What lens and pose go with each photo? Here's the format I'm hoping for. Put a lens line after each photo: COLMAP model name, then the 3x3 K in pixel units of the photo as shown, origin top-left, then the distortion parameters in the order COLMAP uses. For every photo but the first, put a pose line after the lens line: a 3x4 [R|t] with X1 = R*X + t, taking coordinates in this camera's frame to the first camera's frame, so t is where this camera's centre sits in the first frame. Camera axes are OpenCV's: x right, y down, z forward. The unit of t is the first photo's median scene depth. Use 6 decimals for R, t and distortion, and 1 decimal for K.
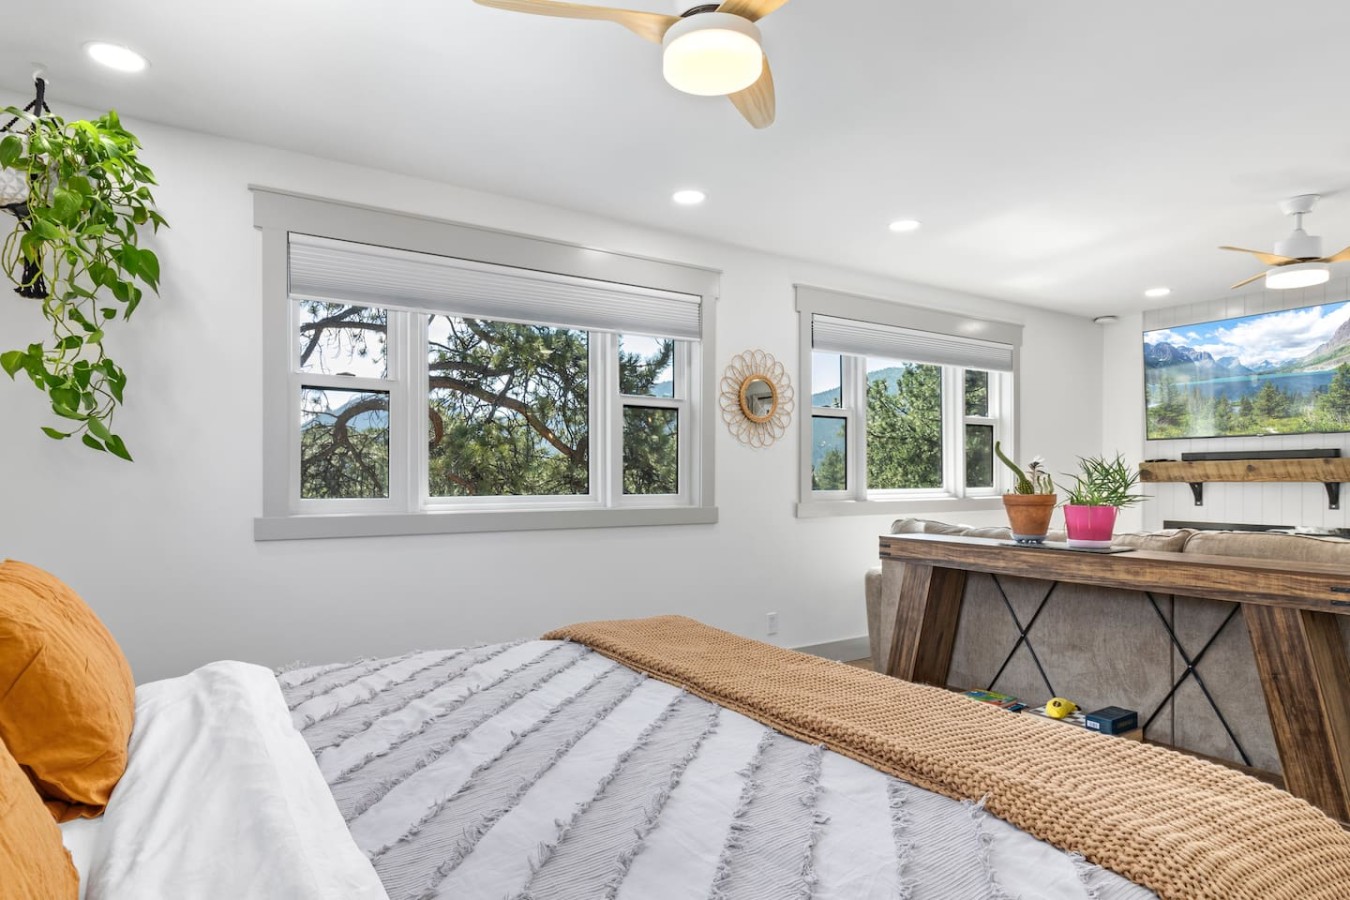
lens RADIAL K [[771.2, 0, 676.4], [0, 771.2, 470.3], [0, 0, 1]] dist [0.000985, -0.000137]
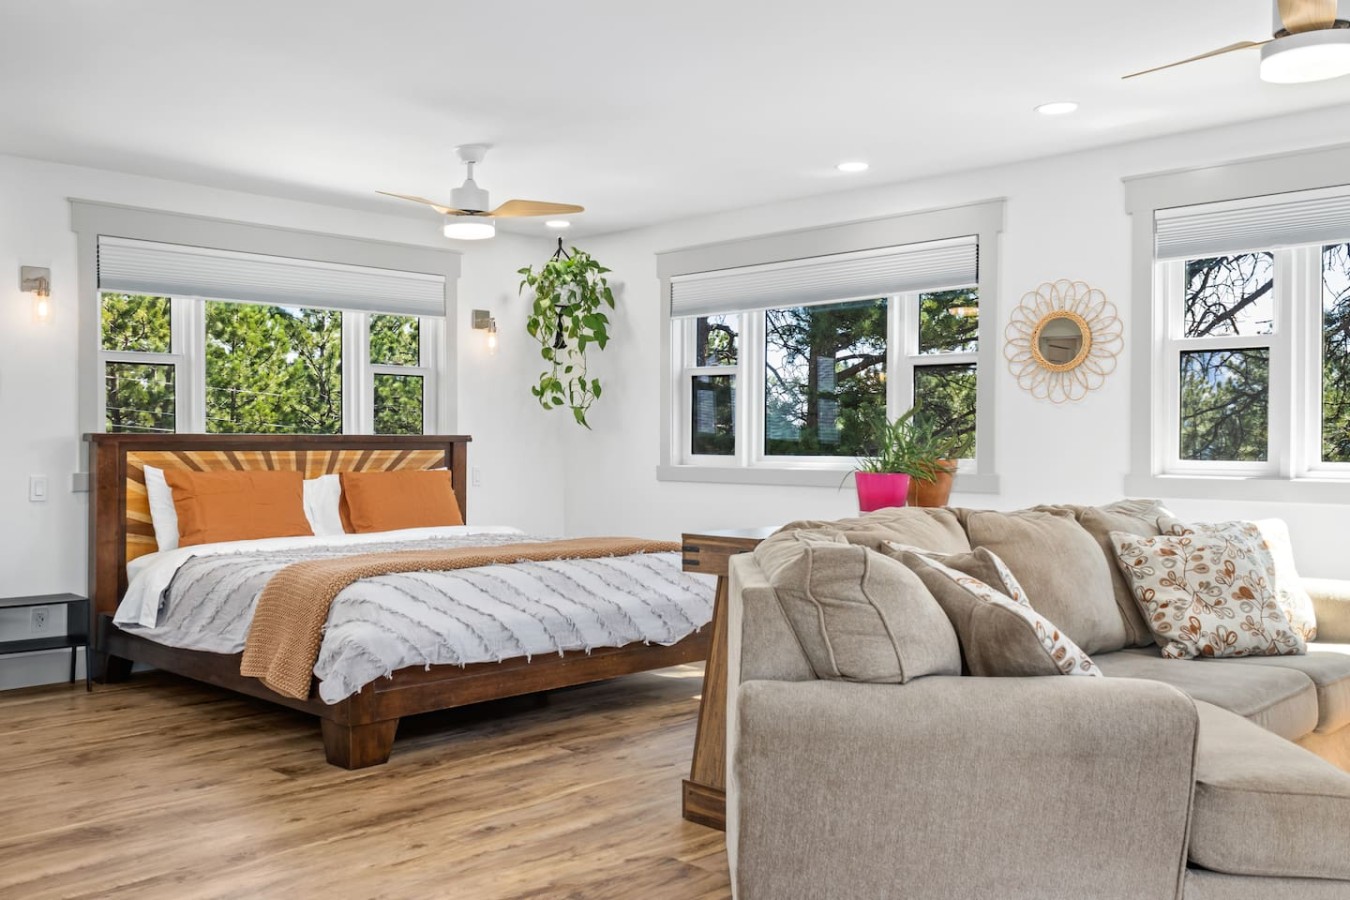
lens RADIAL K [[1185.8, 0, 624.7], [0, 1185.8, 448.4], [0, 0, 1]] dist [0.064747, -0.075521]
pose [[0.184406, 0.007883, -0.982818, 1.284707], [0.006049, 0.999940, 0.009156, 0.003849], [0.982831, -0.007634, 0.184348, 0.343190]]
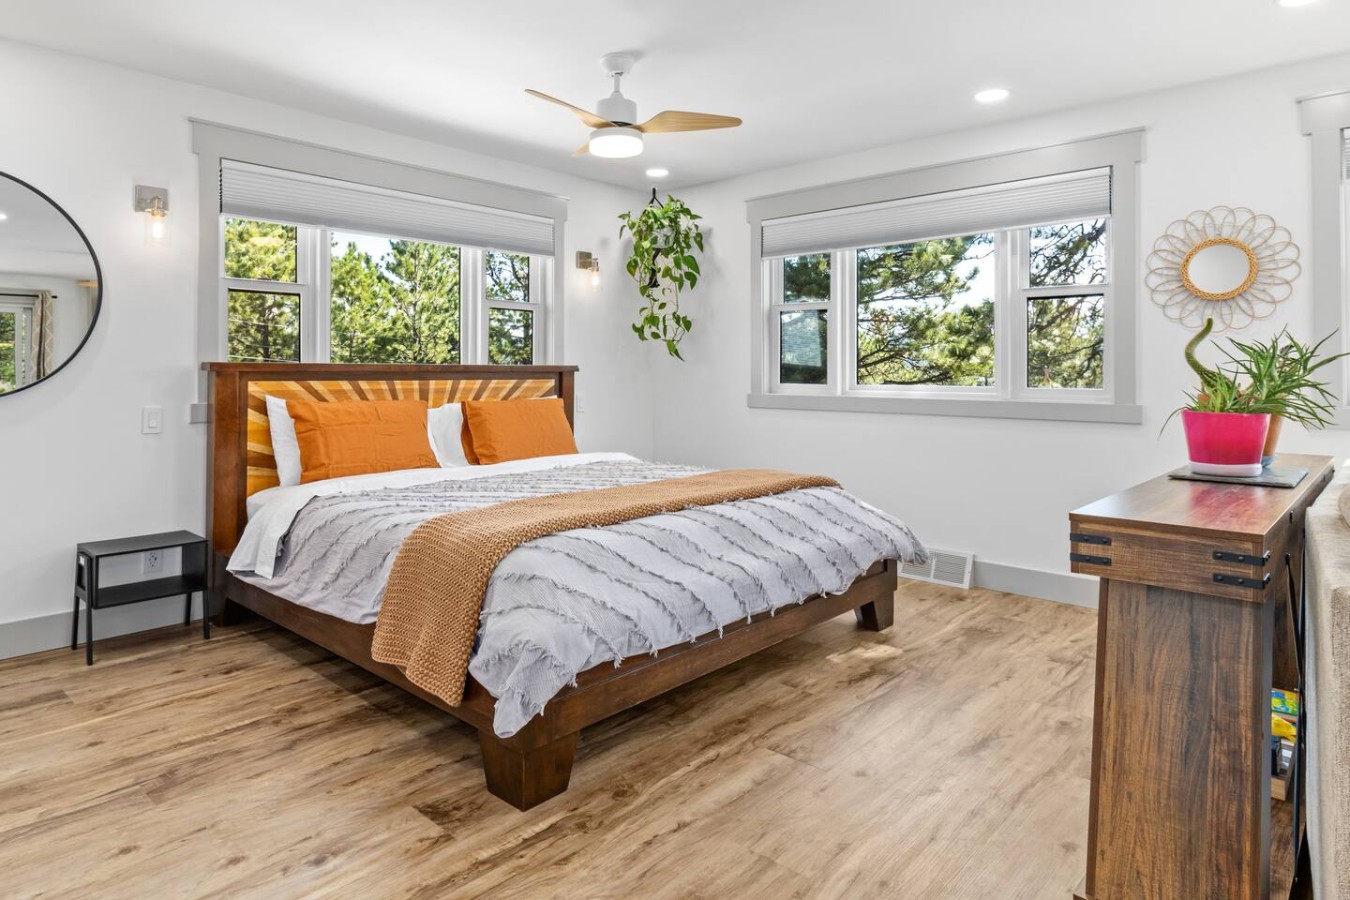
lens RADIAL K [[771.2, 0, 637.3], [0, 771.2, 363.3], [0, 0, 1]] dist [0.000985, -0.000137]
pose [[0.223725, -0.007960, -0.974620, 0.762377], [0.004811, 0.999963, -0.007062, 0.004834], [0.974641, -0.003108, 0.223755, 0.264183]]
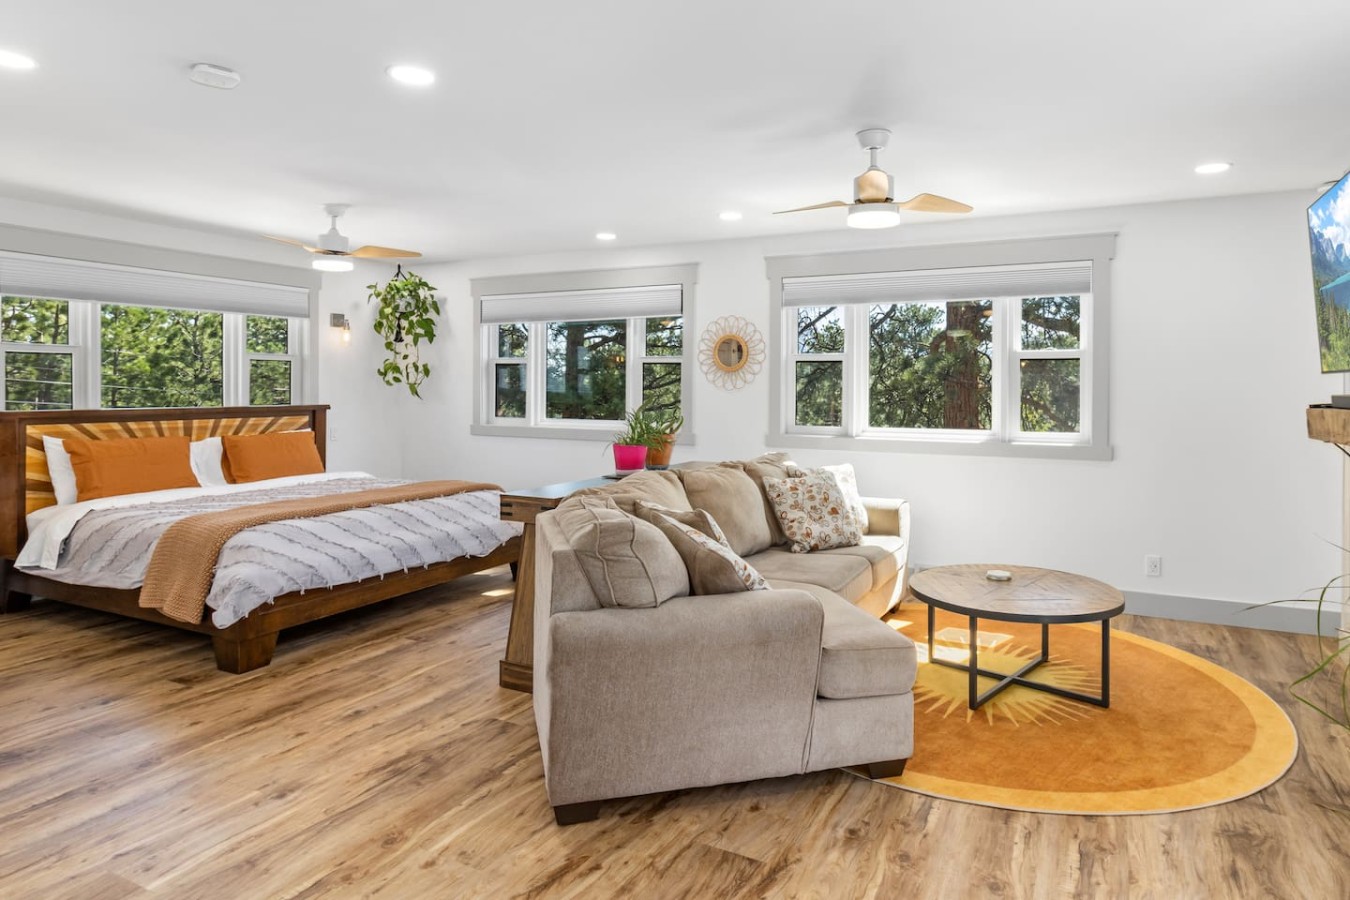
lens RADIAL K [[771.2, 0, 711.0], [0, 771.2, 391.7], [0, 0, 1]] dist [0.000985, -0.000137]
pose [[0.504108, 0.011007, -0.863570, 1.269659], [-0.000404, 0.999922, 0.012509, -0.044830], [0.863640, -0.005957, 0.504073, 0.323154]]
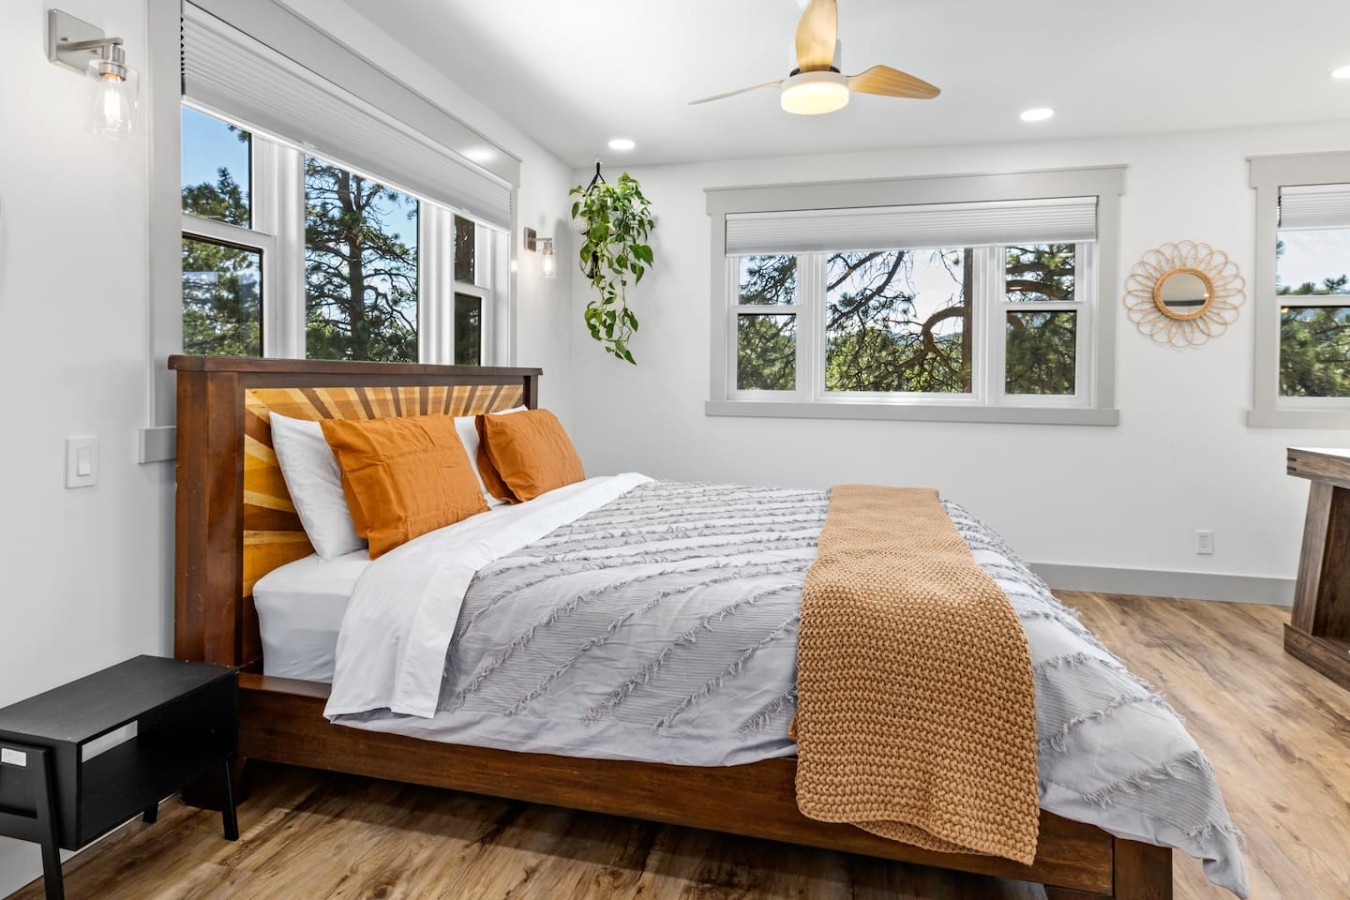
lens RADIAL K [[771.2, 0, 635.4], [0, 771.2, 383.4], [0, 0, 1]] dist [0.000985, -0.000137]
pose [[0.655387, 0.012962, -0.755182, 0.388655], [-0.005107, 0.999906, 0.012730, 0.005404], [0.755276, -0.004486, 0.655392, -0.099973]]
